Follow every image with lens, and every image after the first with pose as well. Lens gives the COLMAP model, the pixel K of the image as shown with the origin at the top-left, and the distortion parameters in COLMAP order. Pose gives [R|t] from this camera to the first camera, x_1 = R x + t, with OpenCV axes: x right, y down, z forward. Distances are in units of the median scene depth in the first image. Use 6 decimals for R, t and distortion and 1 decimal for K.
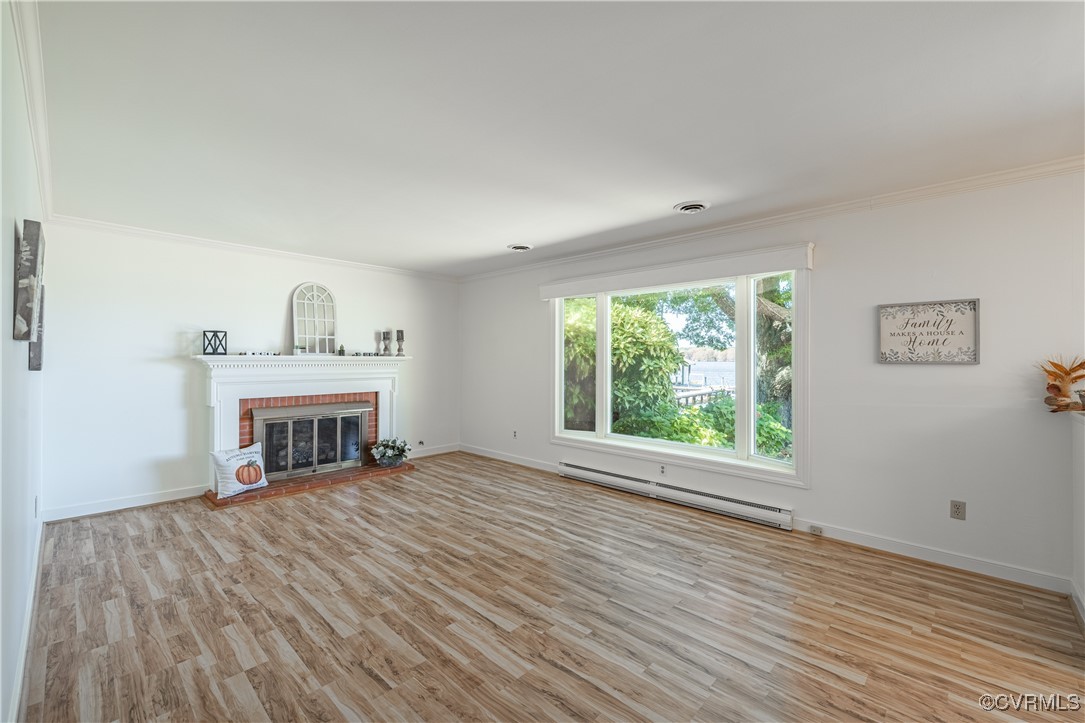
lens RADIAL K [[452.3, 0, 540.0], [0, 452.3, 360.6], [0, 0, 1]] dist [0.000318, 0.000180]
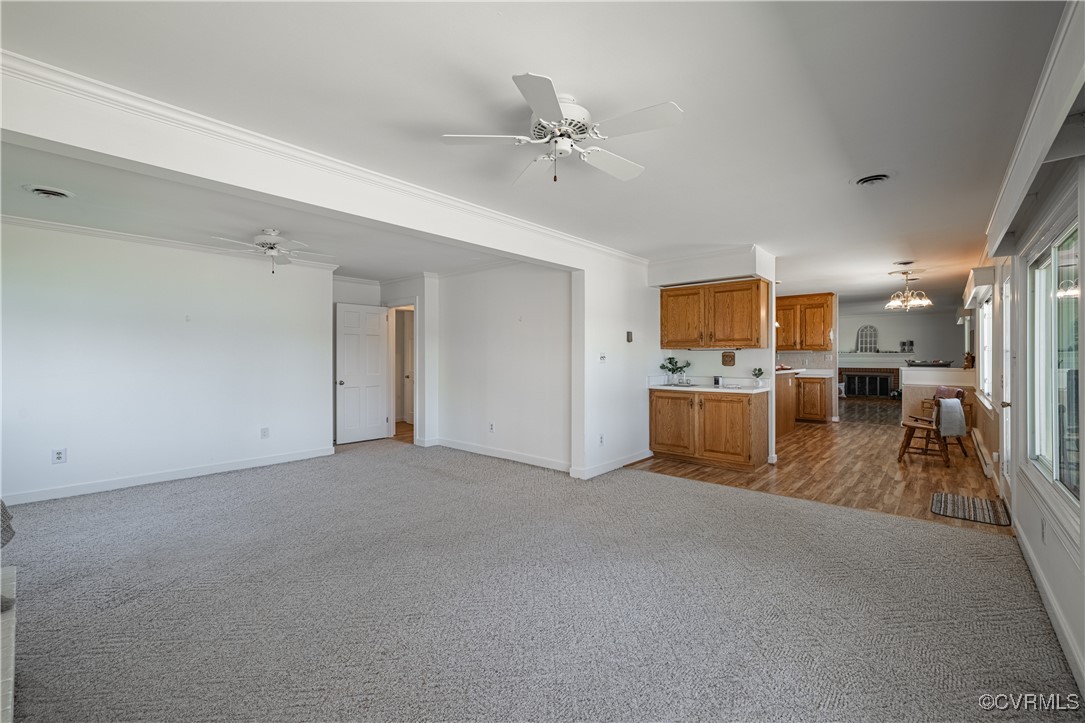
lens RADIAL K [[452.3, 0, 541.2], [0, 452.3, 358.7], [0, 0, 1]] dist [0.000318, 0.000180]
pose [[0.041413, 0.001018, -0.999142, 2.075945], [-0.003562, 0.999993, 0.000871, 0.027021], [0.999136, 0.003523, 0.041416, -1.013528]]
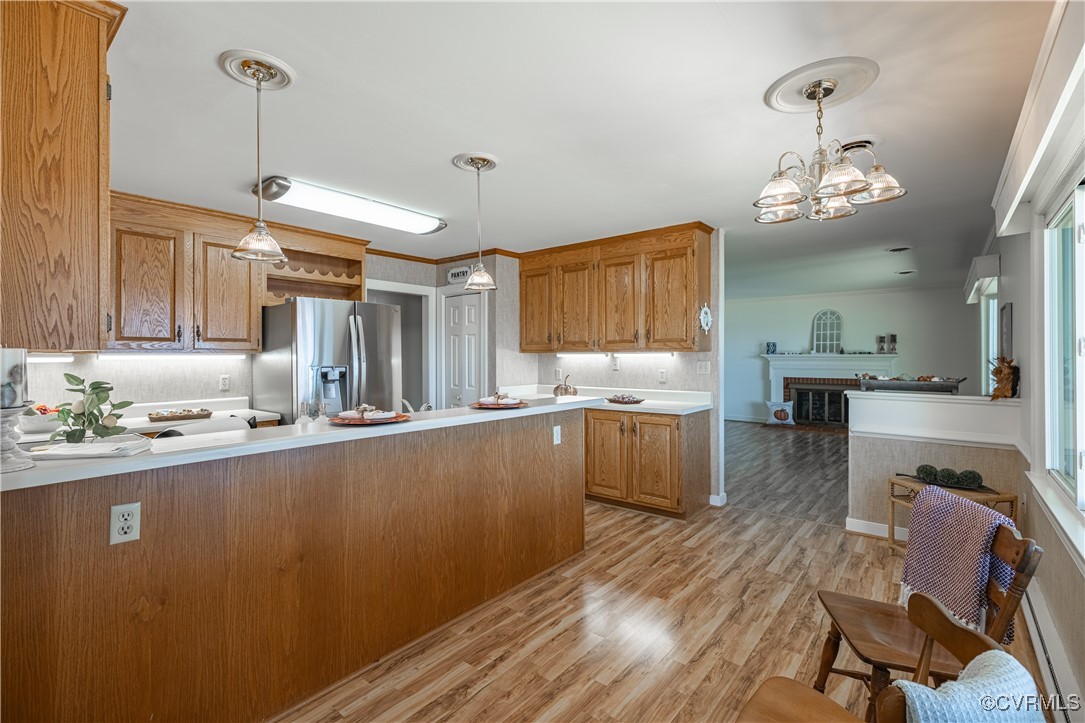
lens RADIAL K [[494.6, 0, 541.5], [0, 494.6, 356.4], [0, 0, 1]] dist [0.003791, 0.000330]
pose [[0.083729, -0.002503, -0.996485, 1.223242], [-0.002740, 0.999992, -0.002743, 0.004815], [0.996485, 0.002960, 0.083722, -0.183859]]
